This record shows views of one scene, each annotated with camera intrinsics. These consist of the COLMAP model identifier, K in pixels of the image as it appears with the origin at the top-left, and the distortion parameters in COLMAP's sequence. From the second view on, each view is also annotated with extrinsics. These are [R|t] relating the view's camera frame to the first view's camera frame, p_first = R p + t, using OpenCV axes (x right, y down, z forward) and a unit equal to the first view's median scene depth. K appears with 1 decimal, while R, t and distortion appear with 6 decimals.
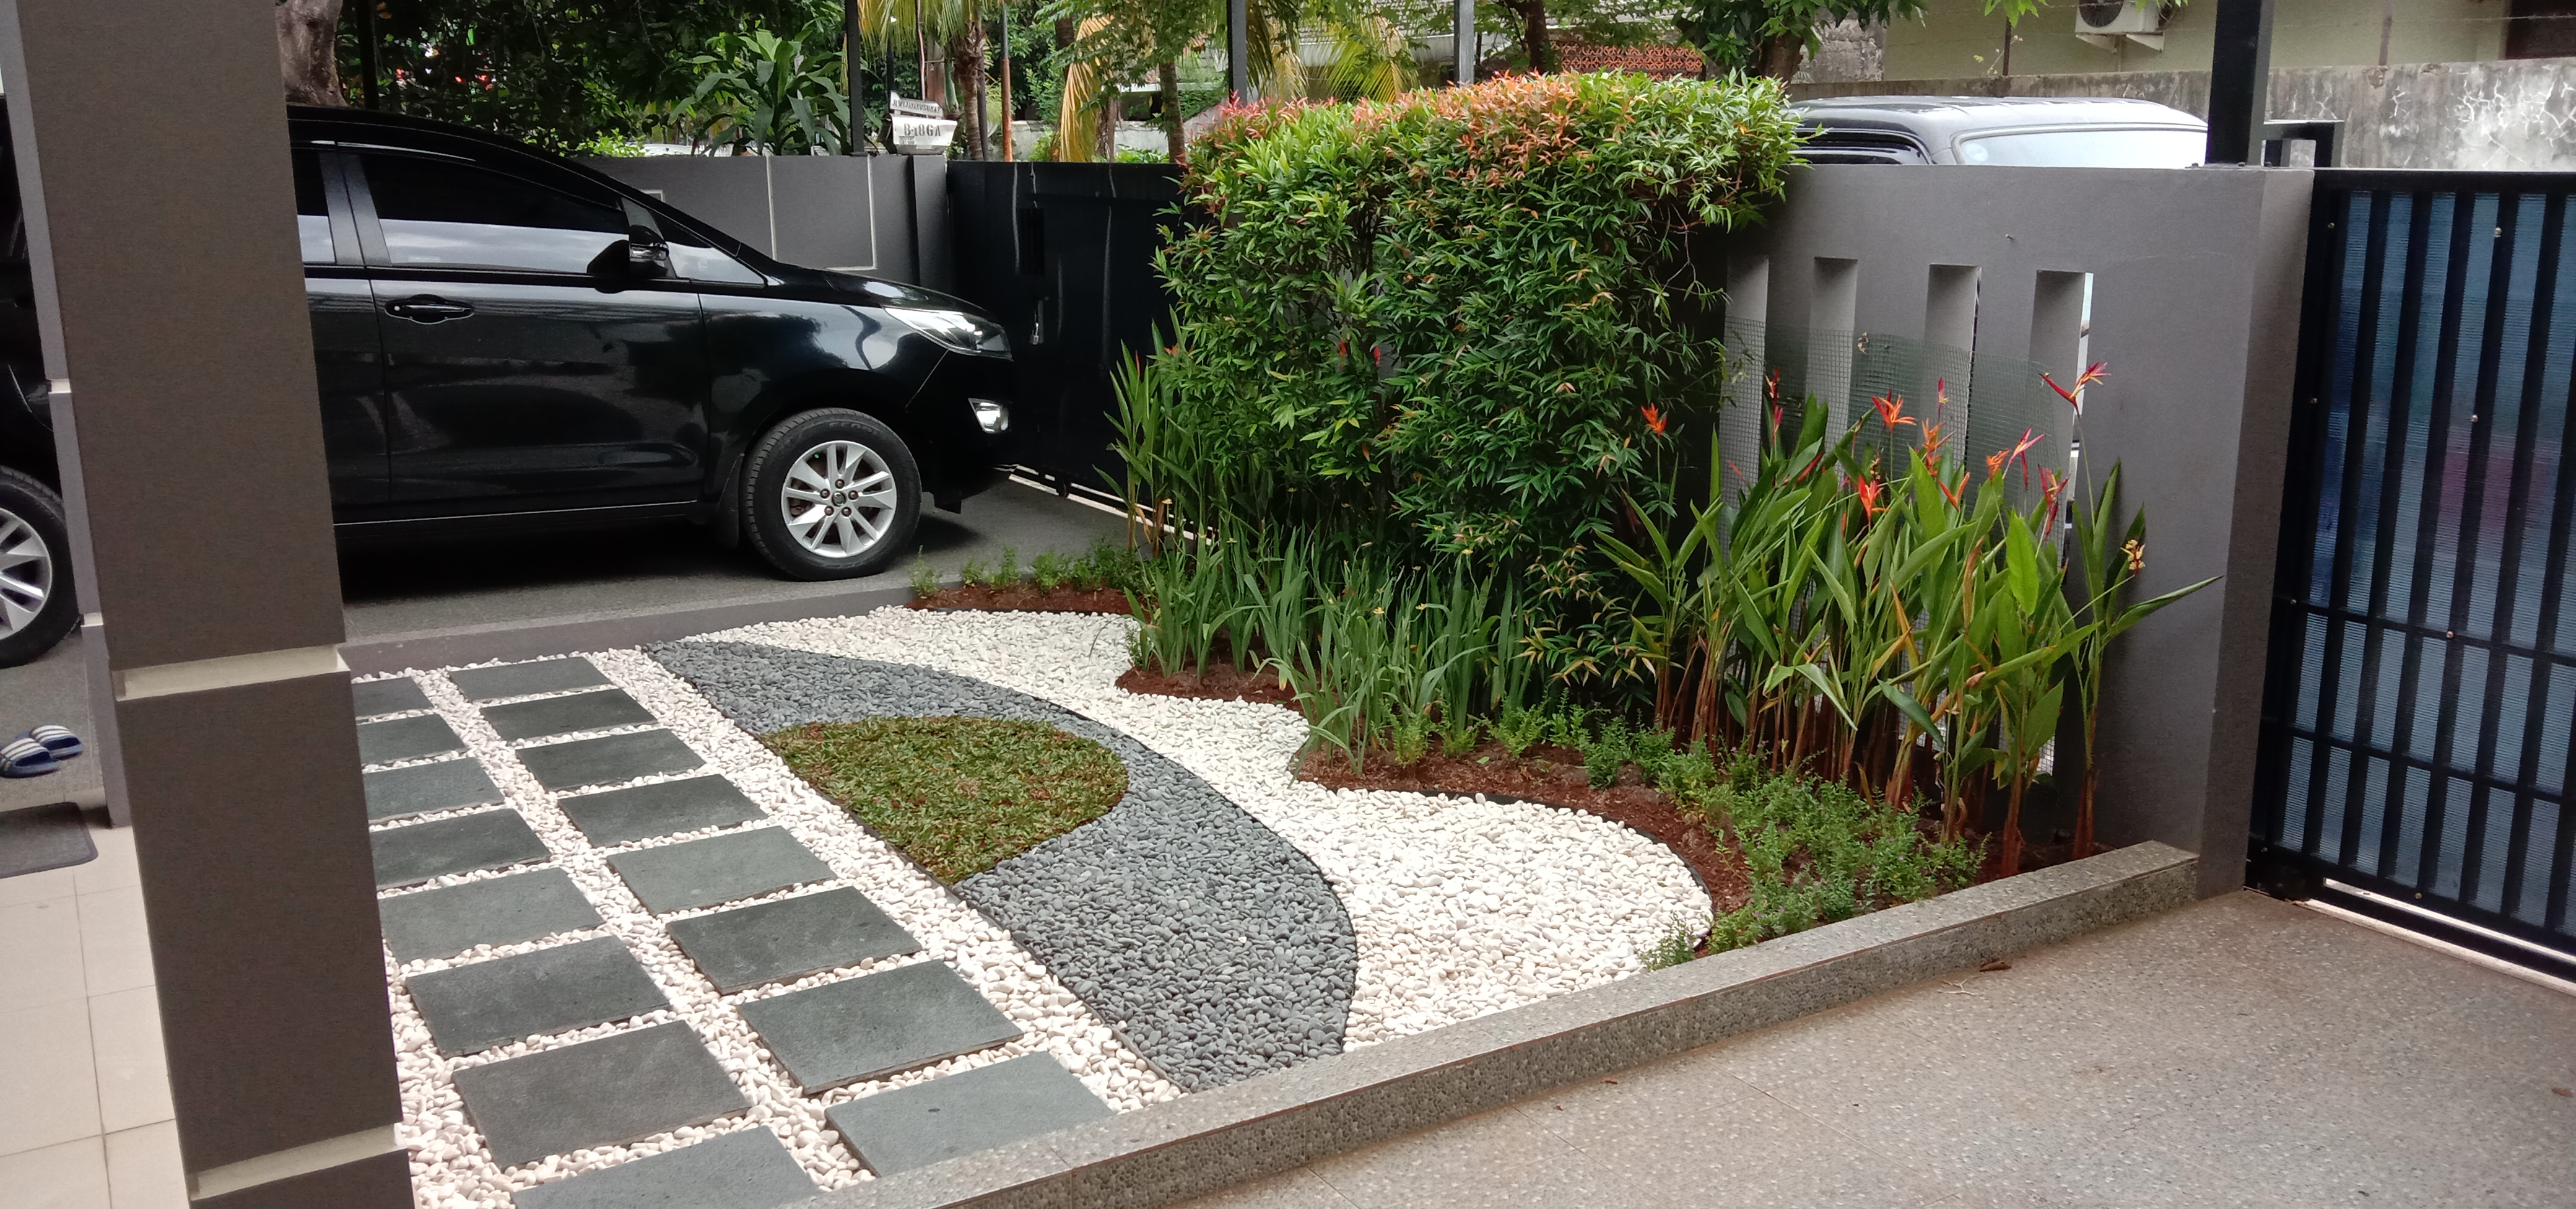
lens RADIAL K [[2079.1, 0, 1291.5], [0, 2079.1, 628.1], [0, 0, 1]] dist [0.068738, -0.177636]
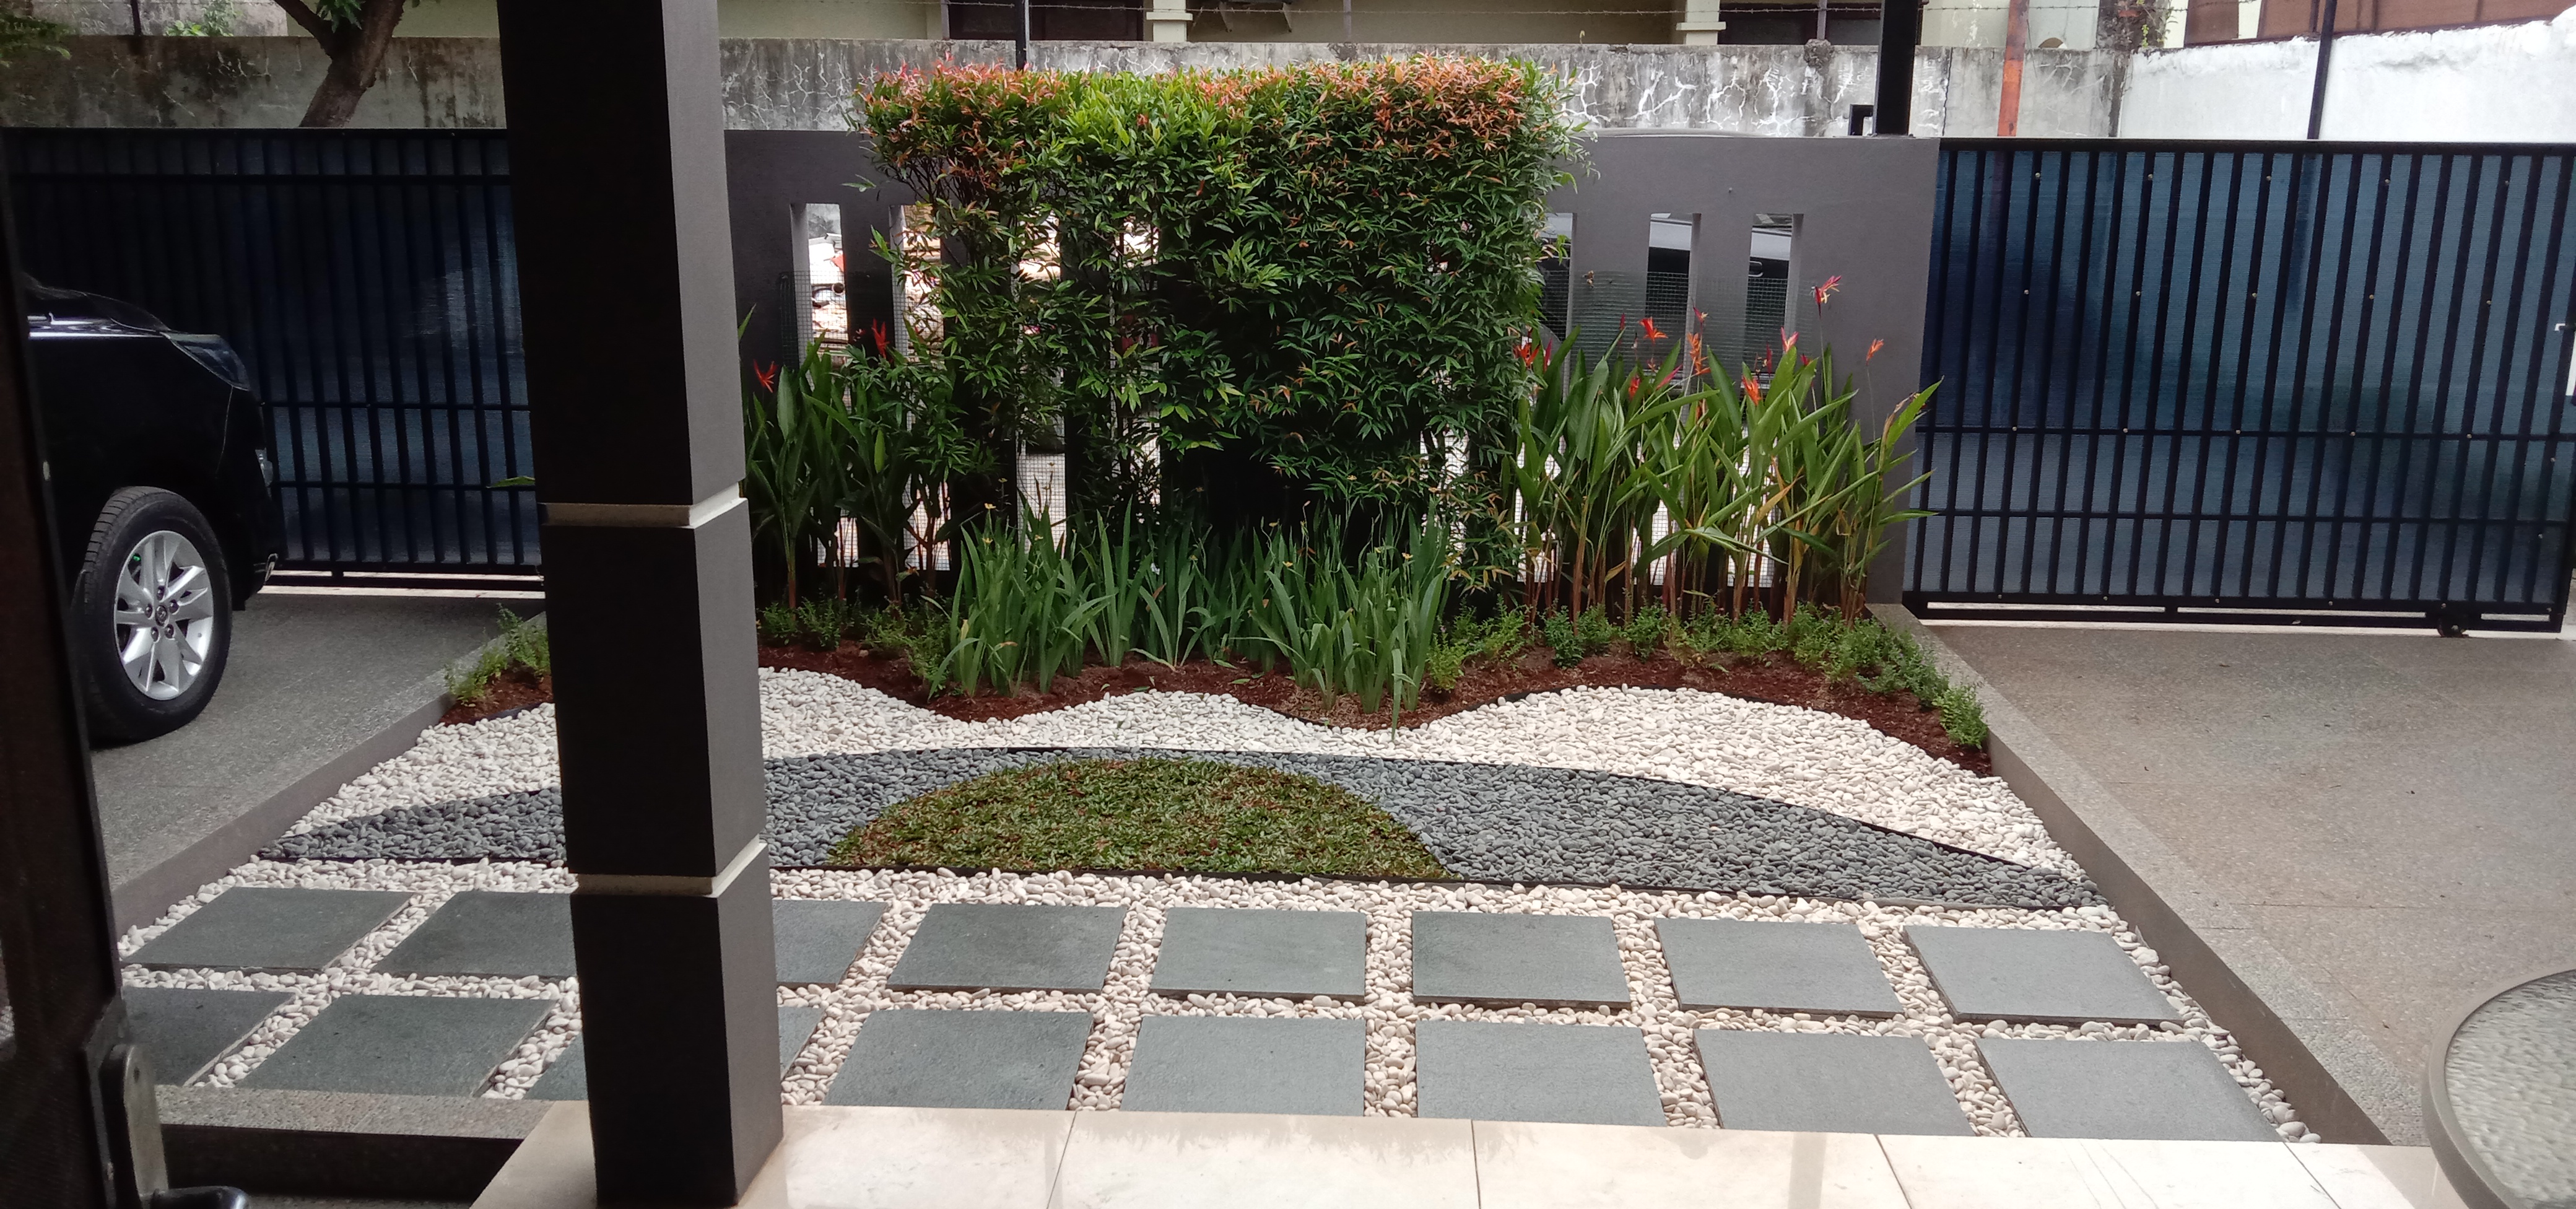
lens RADIAL K [[2079.1, 0, 1291.5], [0, 2079.1, 628.1], [0, 0, 1]] dist [0.068738, -0.177636]
pose [[0.552666, -0.195099, 0.810245, -0.833978], [0.178273, 0.977385, 0.113745, -0.100815], [-0.814113, 0.081582, 0.574948, 0.424606]]
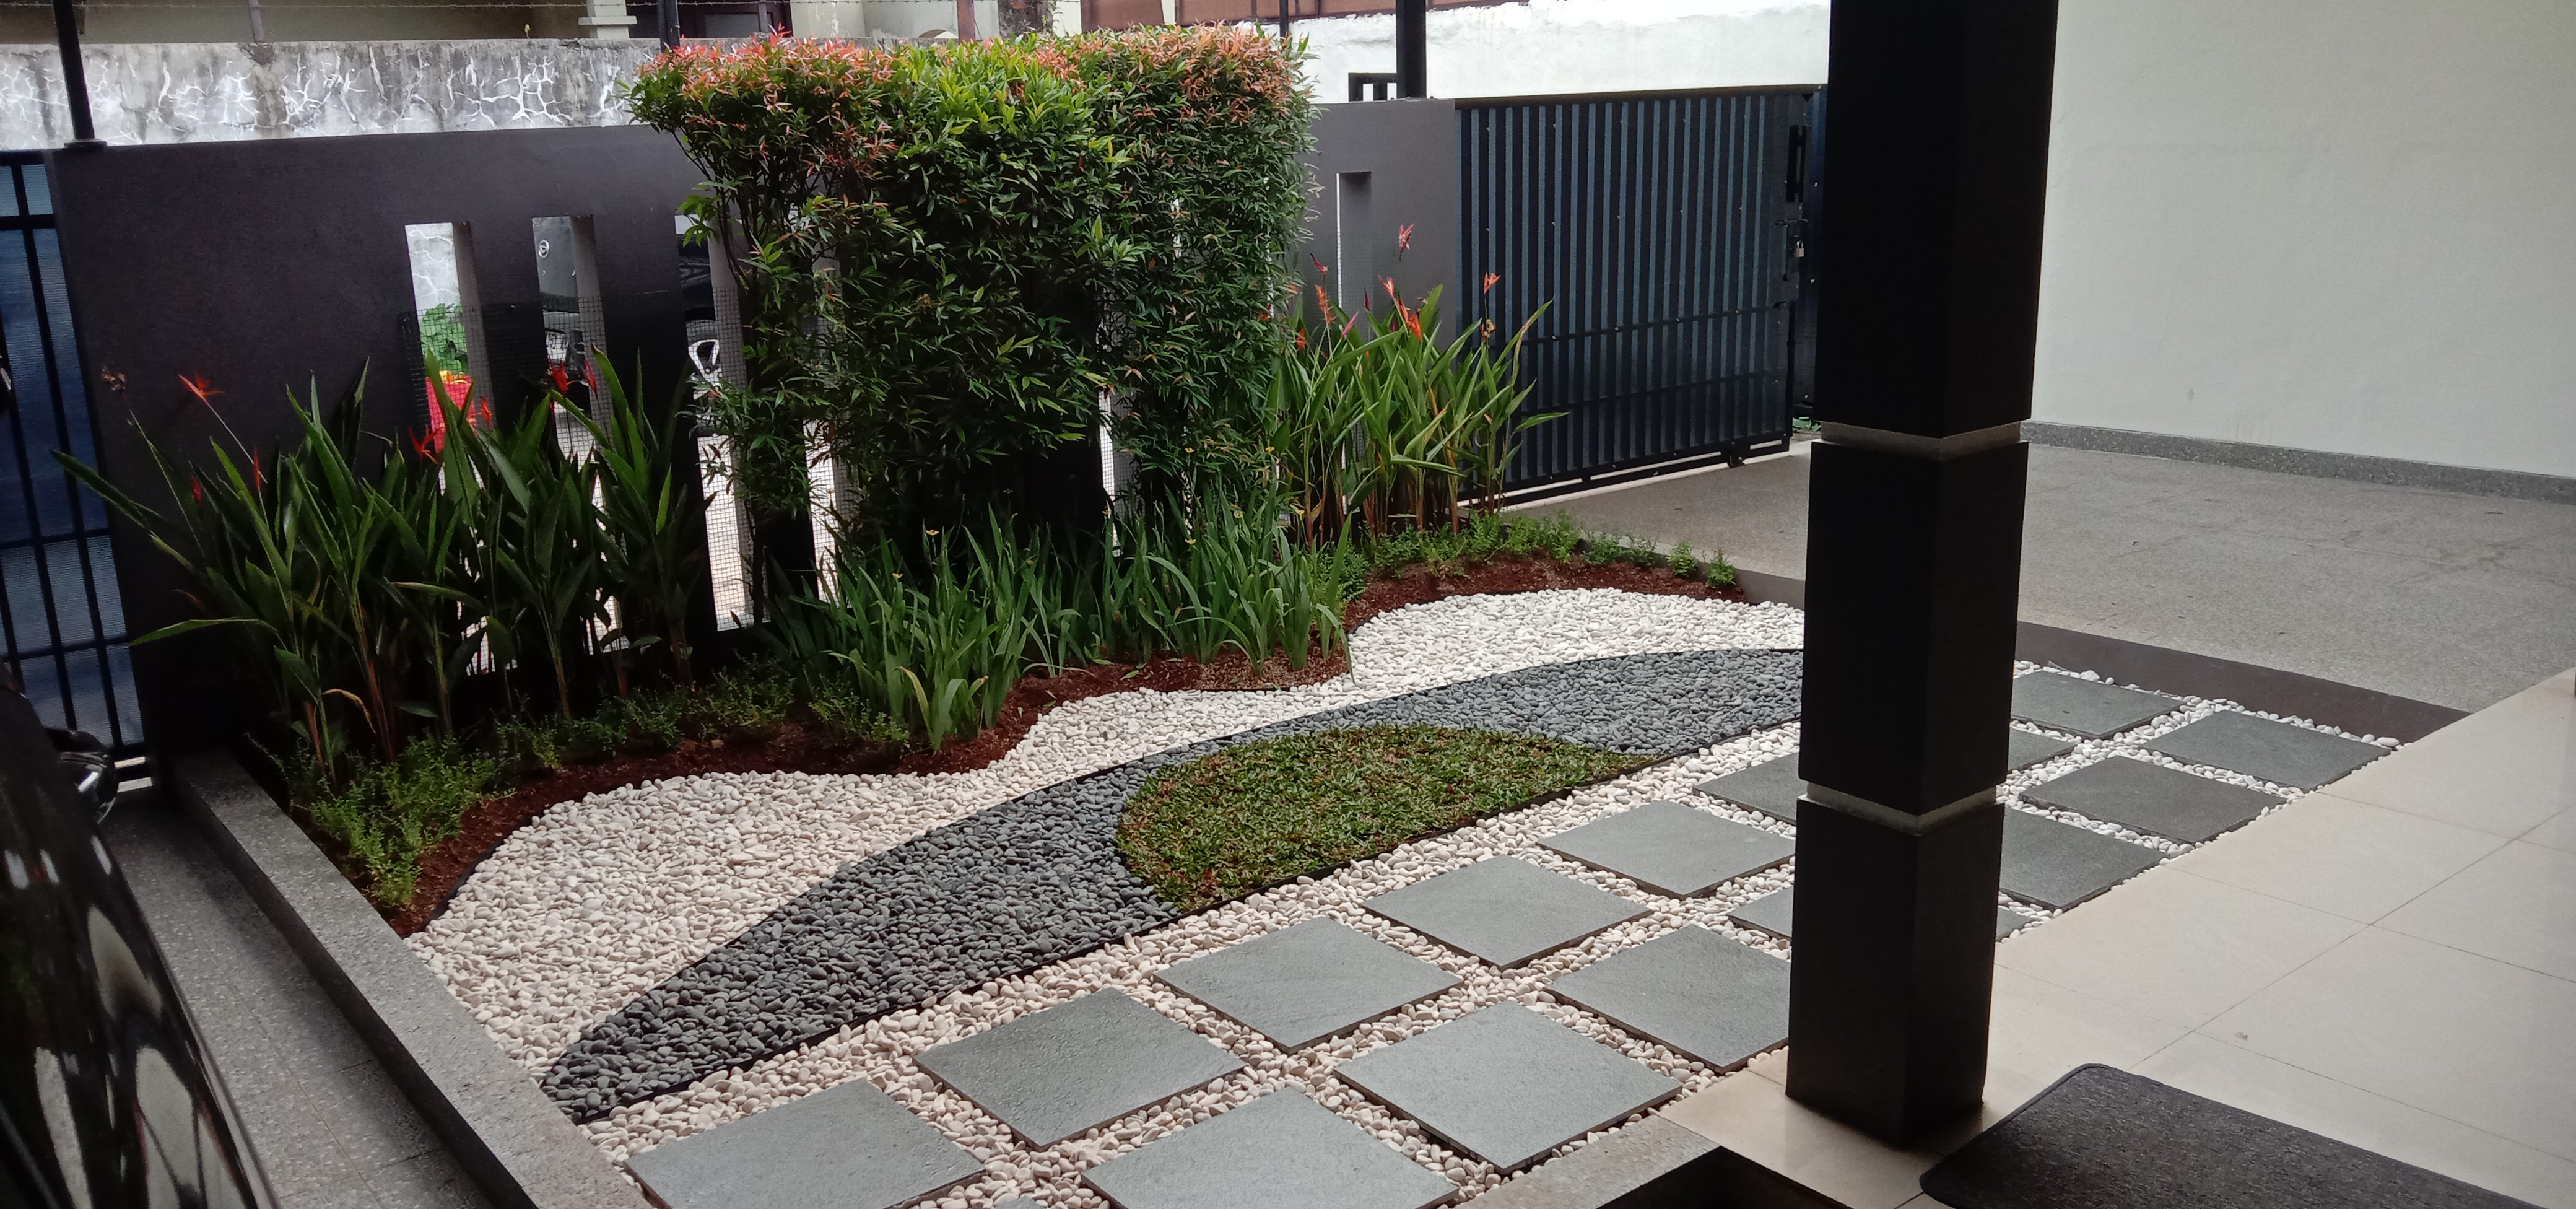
lens RADIAL K [[2079.1, 0, 1291.5], [0, 2079.1, 628.1], [0, 0, 1]] dist [0.068738, -0.177636]
pose [[-0.161155, -0.235016, 0.958539, -0.987147], [0.248983, 0.930137, 0.269912, -0.239533], [-0.955006, 0.282158, -0.091381, 1.082845]]
